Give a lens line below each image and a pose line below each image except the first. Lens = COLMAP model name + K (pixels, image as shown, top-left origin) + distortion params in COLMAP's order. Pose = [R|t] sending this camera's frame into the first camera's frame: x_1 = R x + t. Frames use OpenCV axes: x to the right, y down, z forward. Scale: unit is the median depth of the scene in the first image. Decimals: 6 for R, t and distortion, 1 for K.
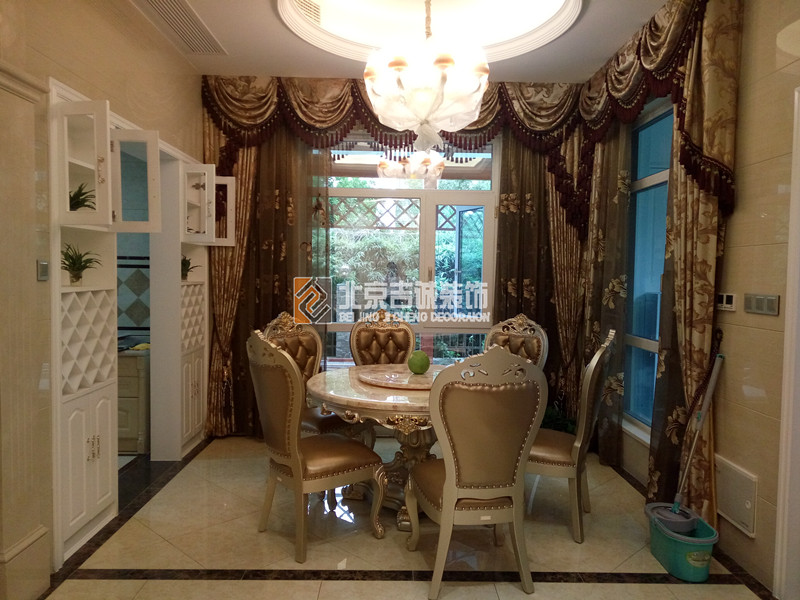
lens RADIAL K [[609.6, 0, 400.8], [0, 609.6, 300.0], [0, 0, 1]] dist [0.038846, -0.025153]
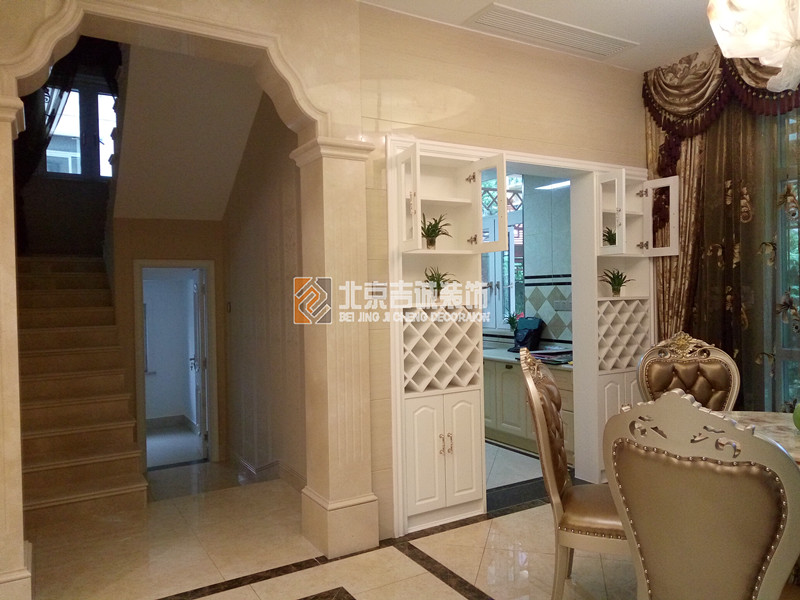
lens RADIAL K [[609.6, 0, 399.5], [0, 609.6, 302.3], [0, 0, 1]] dist [0.038846, -0.025153]
pose [[0.495485, -0.012008, -0.868533, 0.293390], [-0.003440, 0.999869, -0.015786, -0.005881], [0.868610, 0.010809, 0.495379, 0.227770]]
